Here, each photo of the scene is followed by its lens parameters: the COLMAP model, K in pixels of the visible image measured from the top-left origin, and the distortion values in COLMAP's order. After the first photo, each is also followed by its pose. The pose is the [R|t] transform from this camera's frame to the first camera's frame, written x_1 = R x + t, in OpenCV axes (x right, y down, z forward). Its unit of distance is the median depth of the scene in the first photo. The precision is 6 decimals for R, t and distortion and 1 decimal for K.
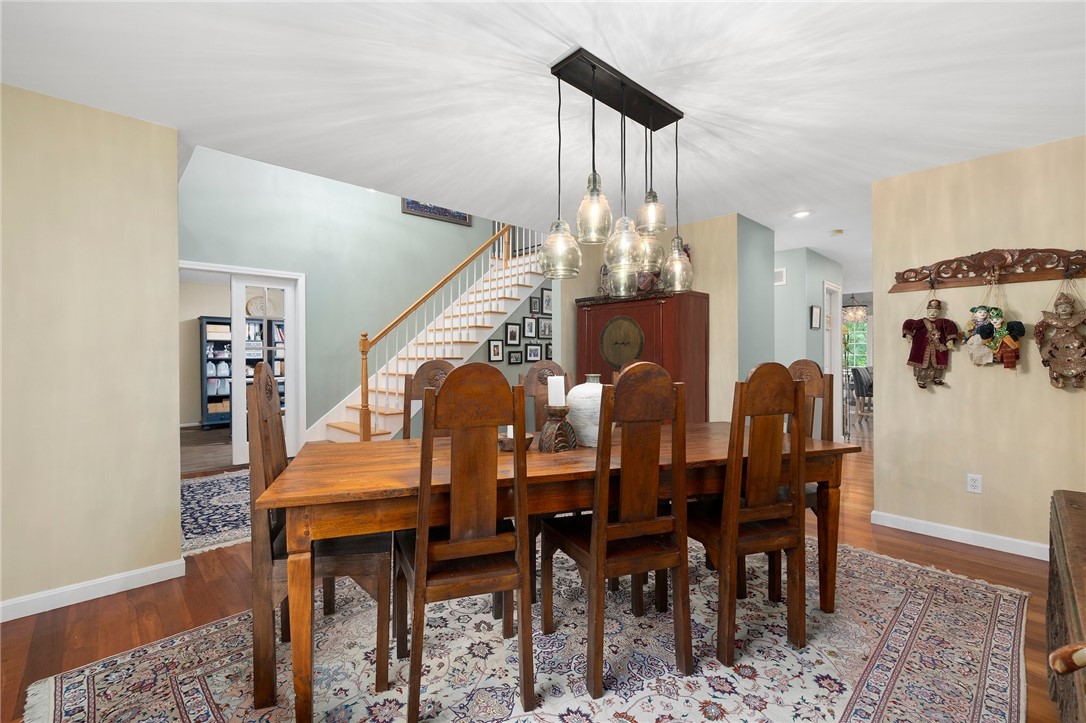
lens RADIAL K [[466.8, 0, 542.0], [0, 466.8, 357.3], [0, 0, 1]] dist [-0.000935, -0.000197]
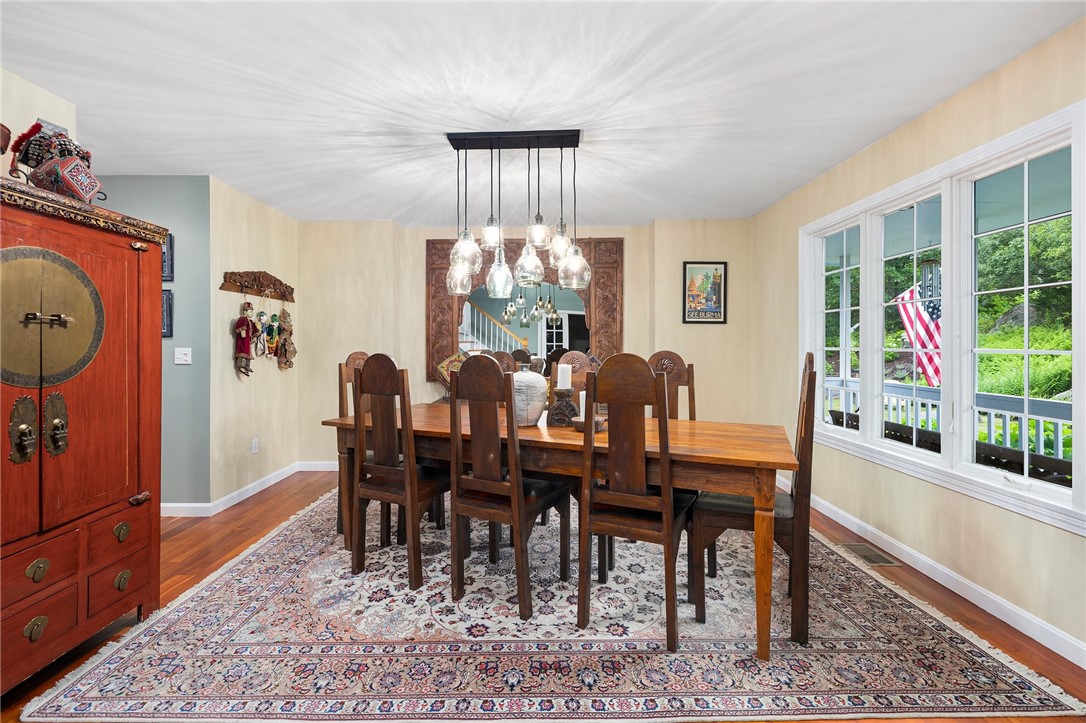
lens RADIAL K [[466.8, 0, 538.2], [0, 466.8, 346.4], [0, 0, 1]] dist [-0.000935, -0.000197]
pose [[-0.723325, 0.003122, 0.690501, -0.554973], [0.007603, 0.999965, 0.003443, -0.008305], [-0.690466, 0.007740, -0.723323, 1.404578]]
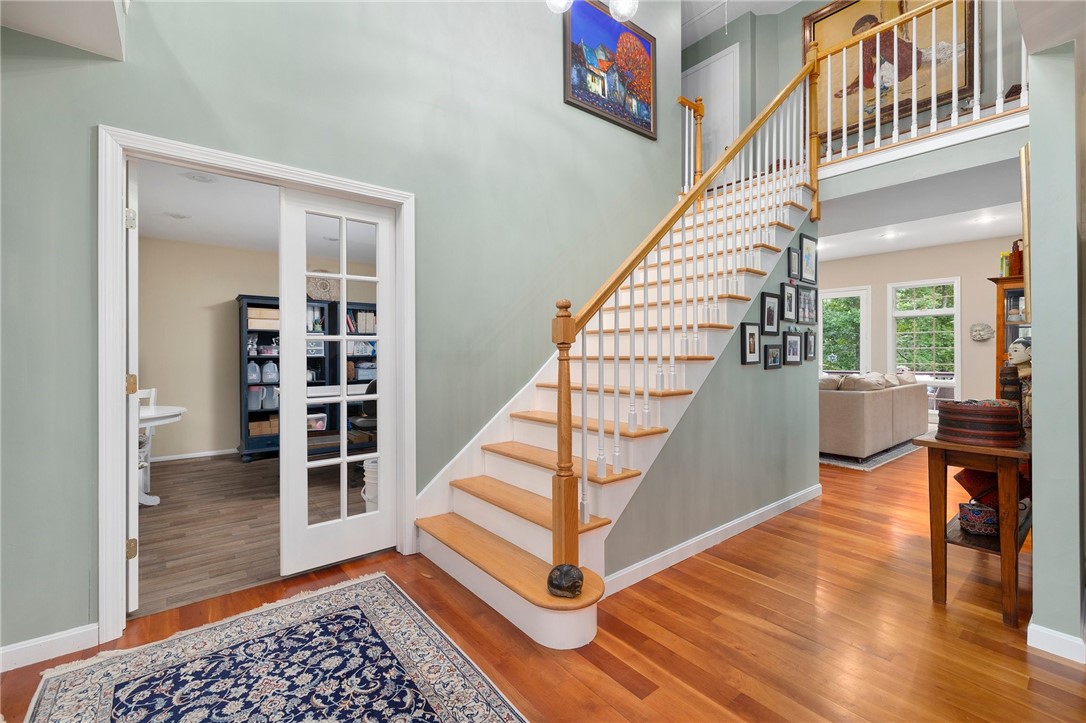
lens RADIAL K [[466.8, 0, 537.3], [0, 466.8, 355.7], [0, 0, 1]] dist [-0.000935, -0.000197]
pose [[0.996035, 0.002031, -0.088942, -0.238133], [-0.002089, 0.999998, -0.000552, 0.000319], [0.088940, 0.000736, 0.996037, 0.361986]]
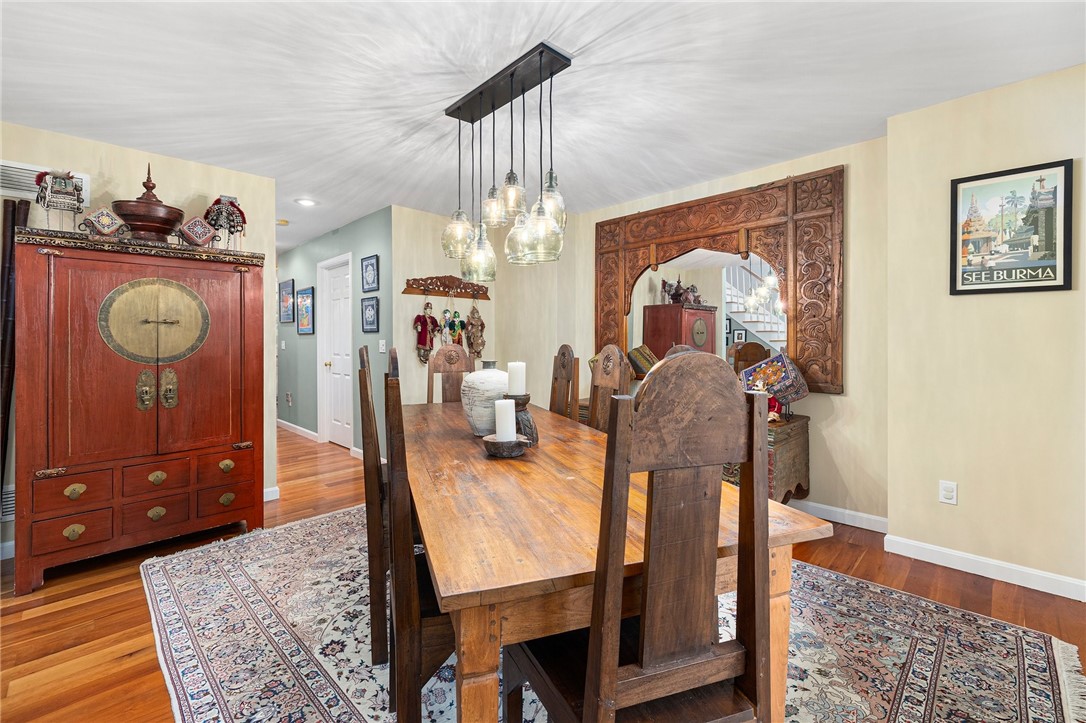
lens RADIAL K [[466.8, 0, 533.7], [0, 466.8, 340.1], [0, 0, 1]] dist [-0.000935, -0.000197]
pose [[-0.023049, 0.000600, 0.999734, -0.648744], [0.009222, 0.999957, -0.000387, -0.002068], [-0.999692, 0.009210, -0.023053, 0.730152]]
